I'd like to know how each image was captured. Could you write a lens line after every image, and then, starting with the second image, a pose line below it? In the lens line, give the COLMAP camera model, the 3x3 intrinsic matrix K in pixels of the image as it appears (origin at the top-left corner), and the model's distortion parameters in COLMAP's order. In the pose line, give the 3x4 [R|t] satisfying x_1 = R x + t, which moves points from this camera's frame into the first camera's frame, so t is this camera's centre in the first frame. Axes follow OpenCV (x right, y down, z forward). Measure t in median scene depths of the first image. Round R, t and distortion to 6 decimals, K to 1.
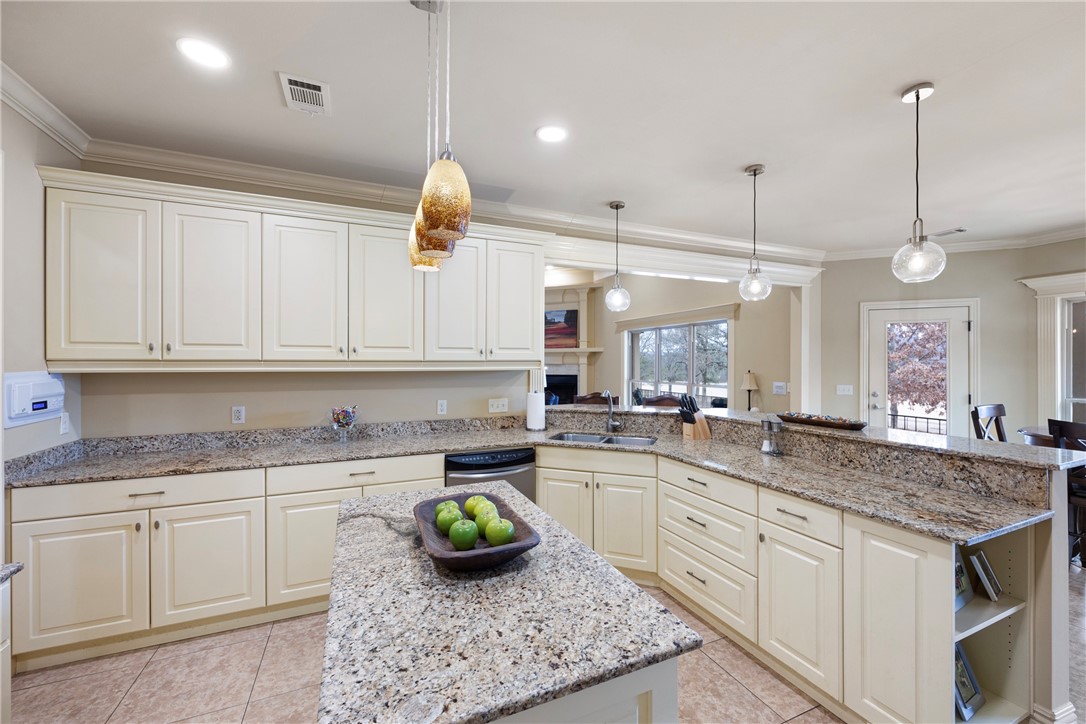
lens RADIAL K [[438.5, 0, 561.0], [0, 438.5, 360.8], [0, 0, 1]] dist [0.001415, 0.000091]
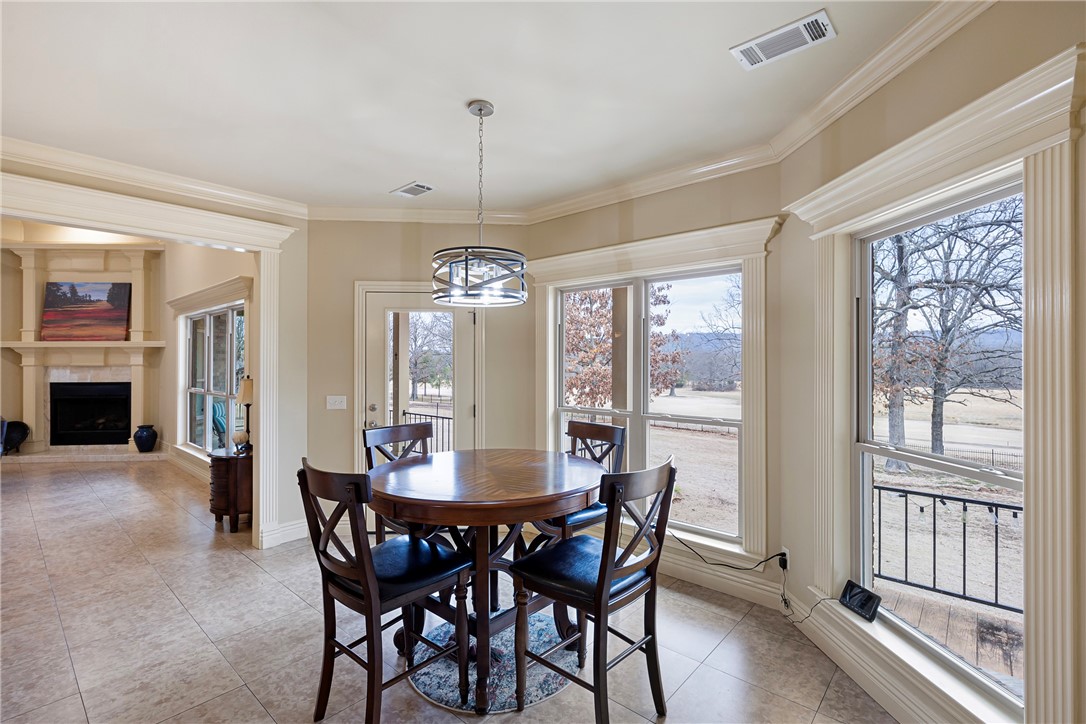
lens RADIAL K [[492.1, 0, 565.8], [0, 492.1, 363.6], [0, 0, 1]] dist [-0.009686, 0.001126]
pose [[0.901977, -0.005036, 0.431754, 1.048211], [0.000753, 0.999949, 0.010089, -0.008818], [-0.431783, -0.008775, 0.901935, 0.193611]]
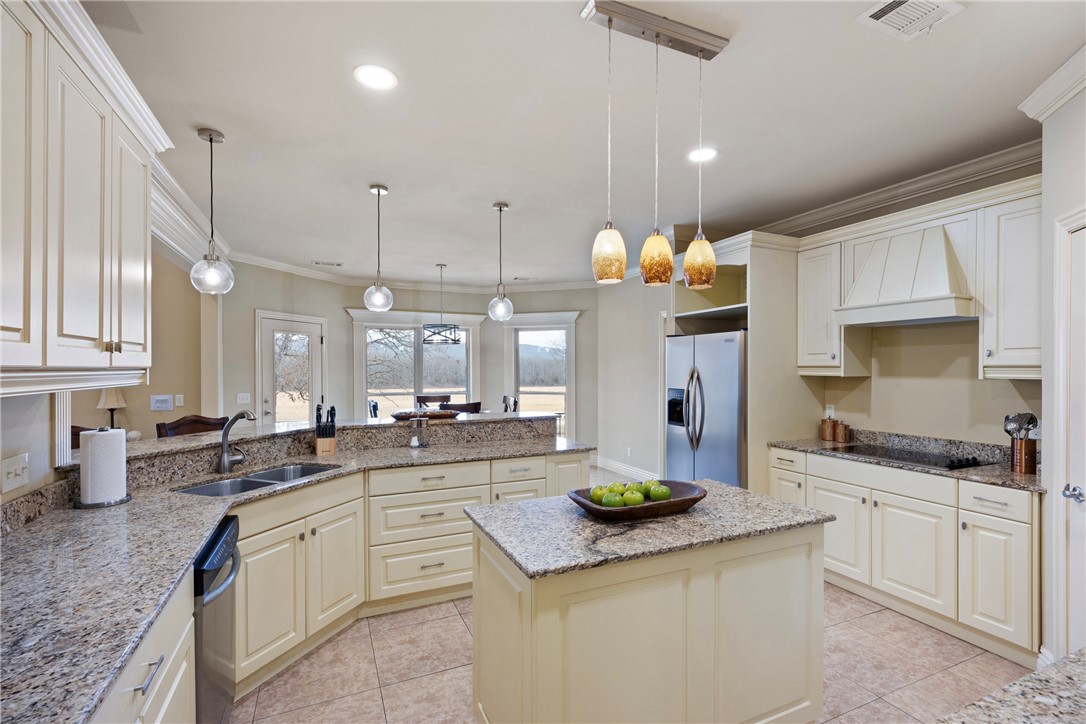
lens RADIAL K [[492.1, 0, 552.4], [0, 492.1, 373.8], [0, 0, 1]] dist [-0.009686, 0.001126]
pose [[0.000238, -0.011379, 0.999935, -0.731783], [0.000356, 0.999935, 0.011379, 0.000203], [-1.000000, 0.000353, 0.000242, 0.559745]]
